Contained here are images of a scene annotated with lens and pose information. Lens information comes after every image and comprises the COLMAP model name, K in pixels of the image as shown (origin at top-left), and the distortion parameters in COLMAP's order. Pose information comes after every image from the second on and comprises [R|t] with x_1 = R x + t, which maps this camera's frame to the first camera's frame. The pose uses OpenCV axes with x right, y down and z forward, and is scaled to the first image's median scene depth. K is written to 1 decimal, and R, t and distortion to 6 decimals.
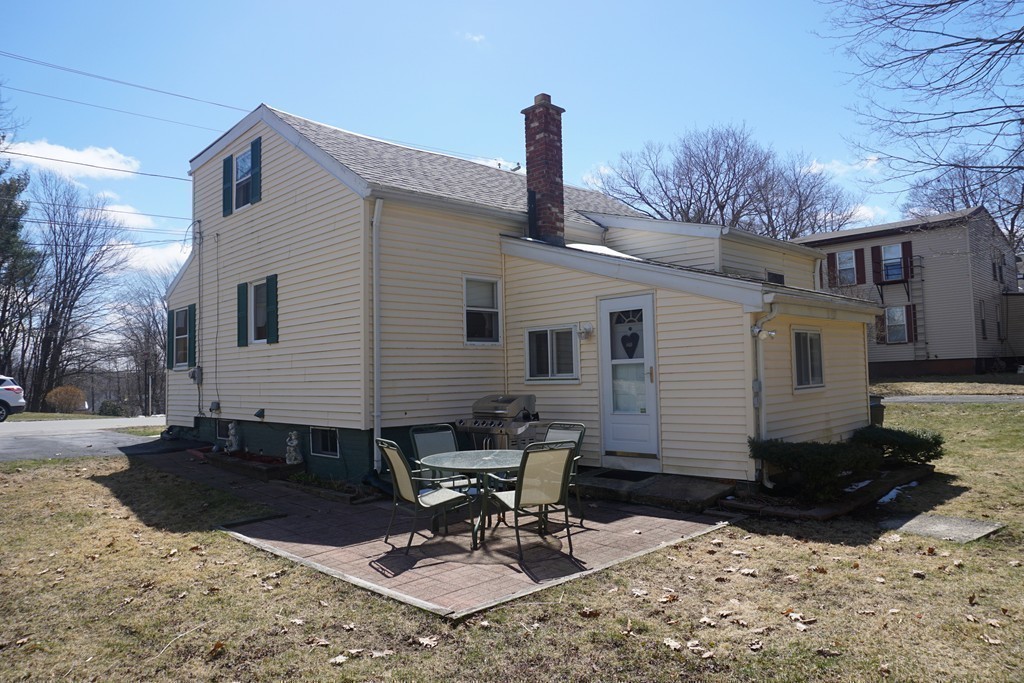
lens RADIAL K [[699.7, 0, 521.6], [0, 699.7, 347.7], [0, 0, 1]] dist [0.001278, 0.011449]
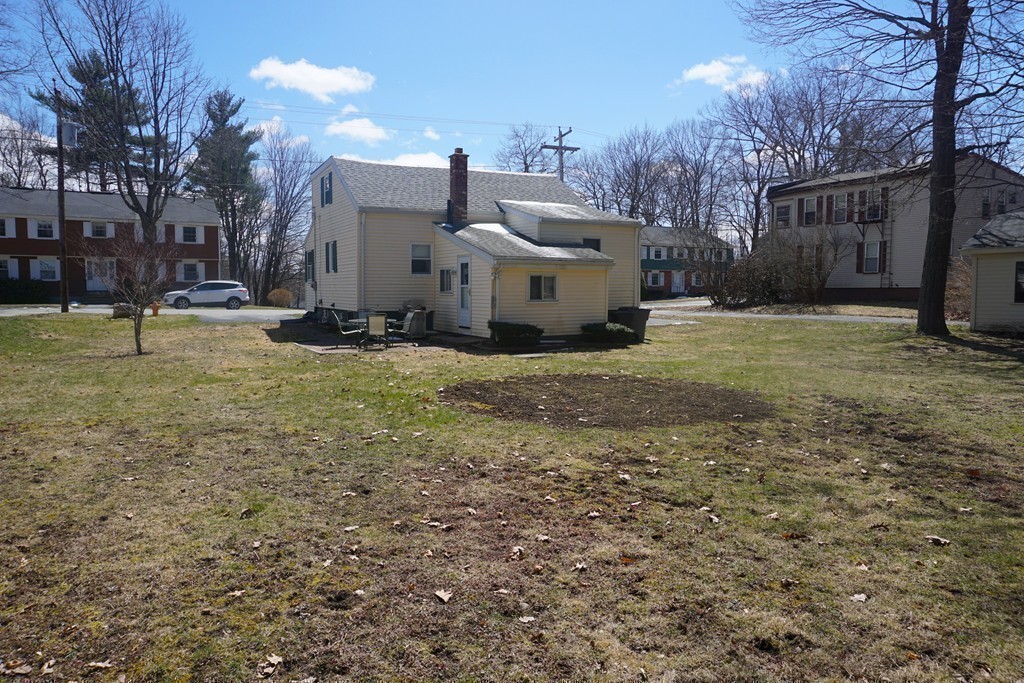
lens RADIAL K [[699.7, 0, 503.9], [0, 699.7, 341.5], [0, 0, 1]] dist [0.001278, 0.011449]
pose [[0.958569, 0.050187, -0.280405, 0.723695], [-0.017222, 0.992767, 0.118812, -0.057679], [0.284340, -0.109061, 0.952500, -0.884852]]
